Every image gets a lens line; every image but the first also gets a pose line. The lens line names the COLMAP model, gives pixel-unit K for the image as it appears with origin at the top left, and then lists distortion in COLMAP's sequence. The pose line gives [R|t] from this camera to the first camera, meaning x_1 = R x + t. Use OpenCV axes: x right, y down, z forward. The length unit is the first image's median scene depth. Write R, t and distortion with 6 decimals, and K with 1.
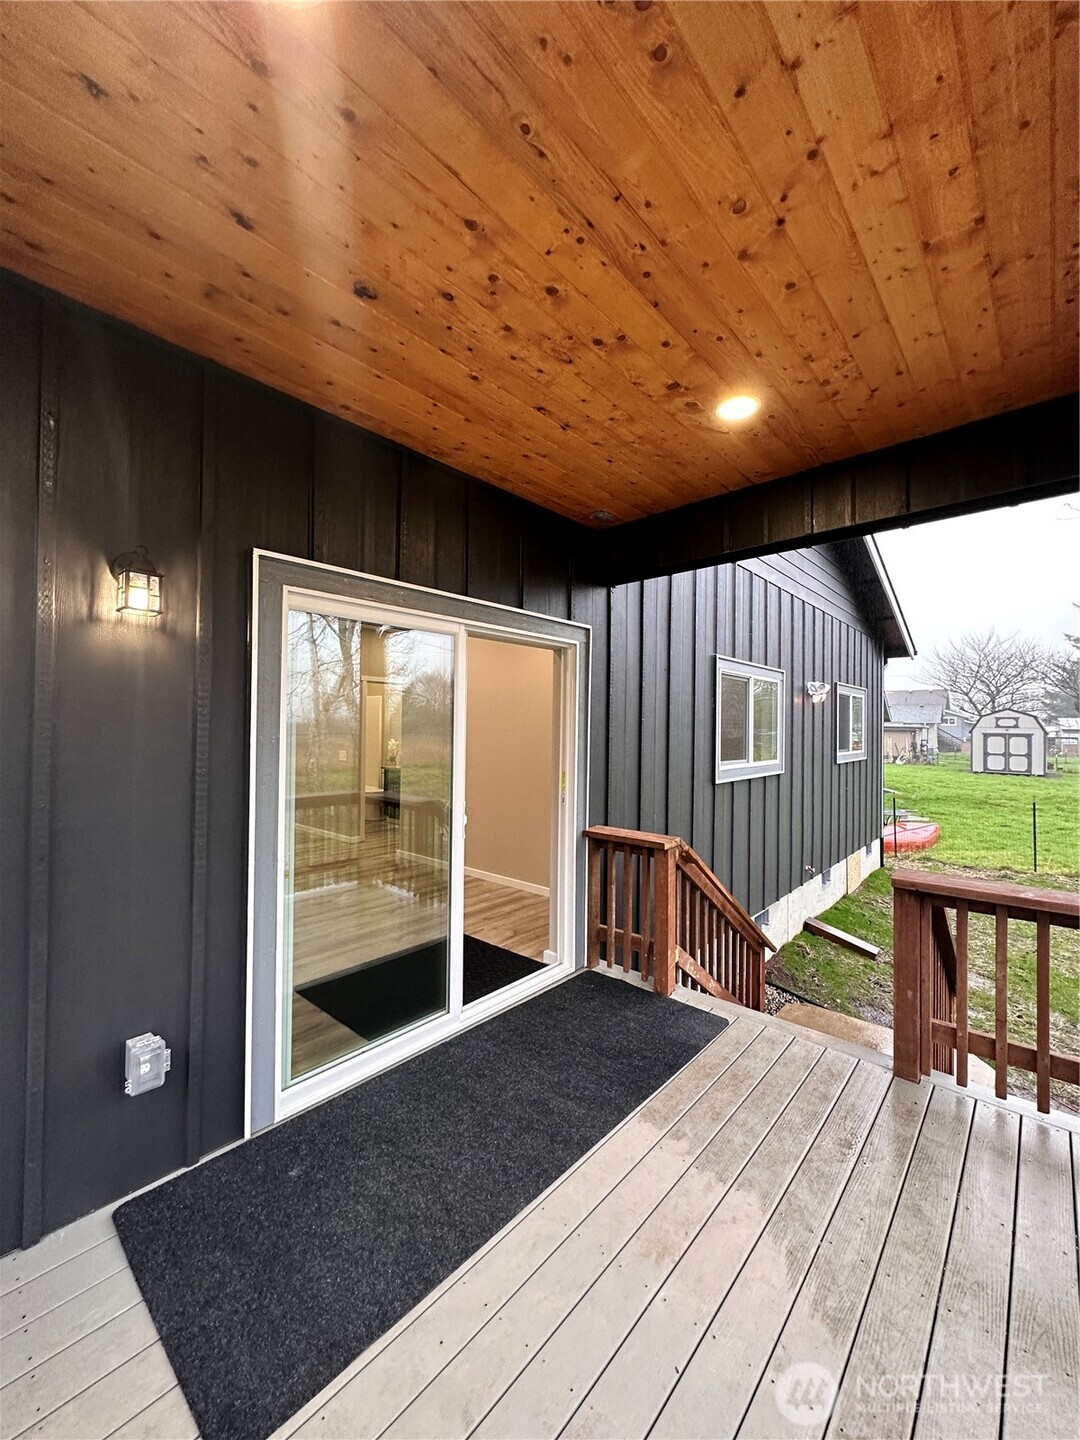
lens RADIAL K [[569.3, 0, 540.4], [0, 569.3, 719.9], [0, 0, 1]] dist [-0.003210, 0.000194]
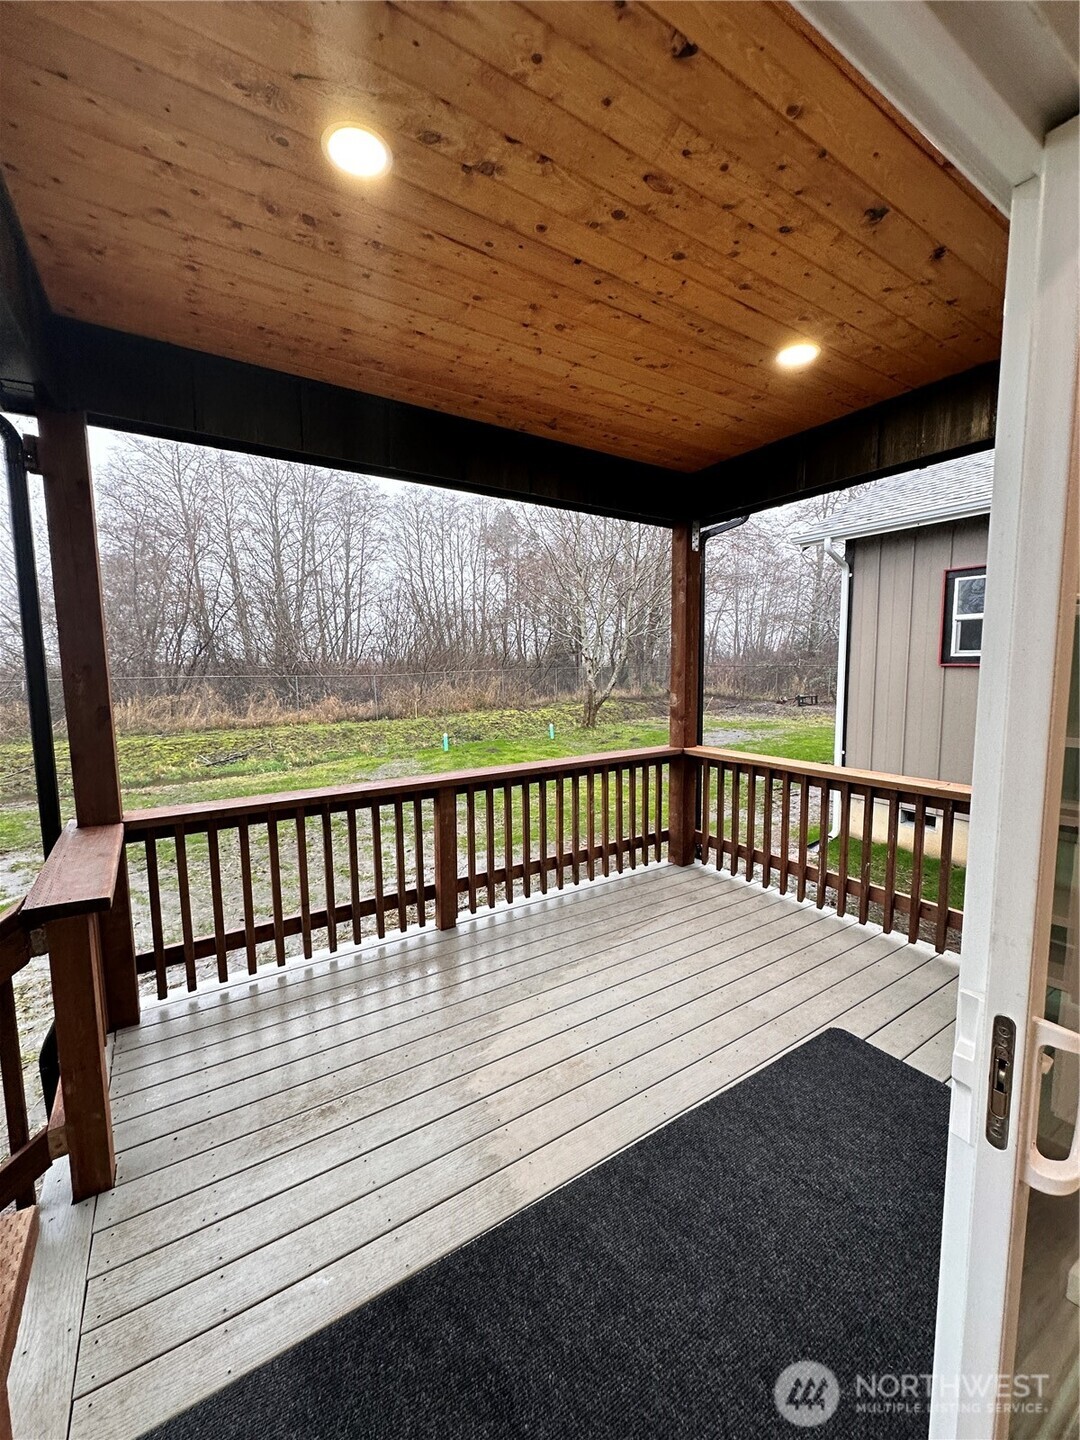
lens RADIAL K [[569.3, 0, 540.4], [0, 569.3, 719.9], [0, 0, 1]] dist [-0.003210, 0.000194]
pose [[-0.962903, -0.022625, 0.268896, -0.036669], [0.001434, 0.996036, 0.088941, 0.036368], [-0.269843, 0.086027, -0.959054, 1.974811]]
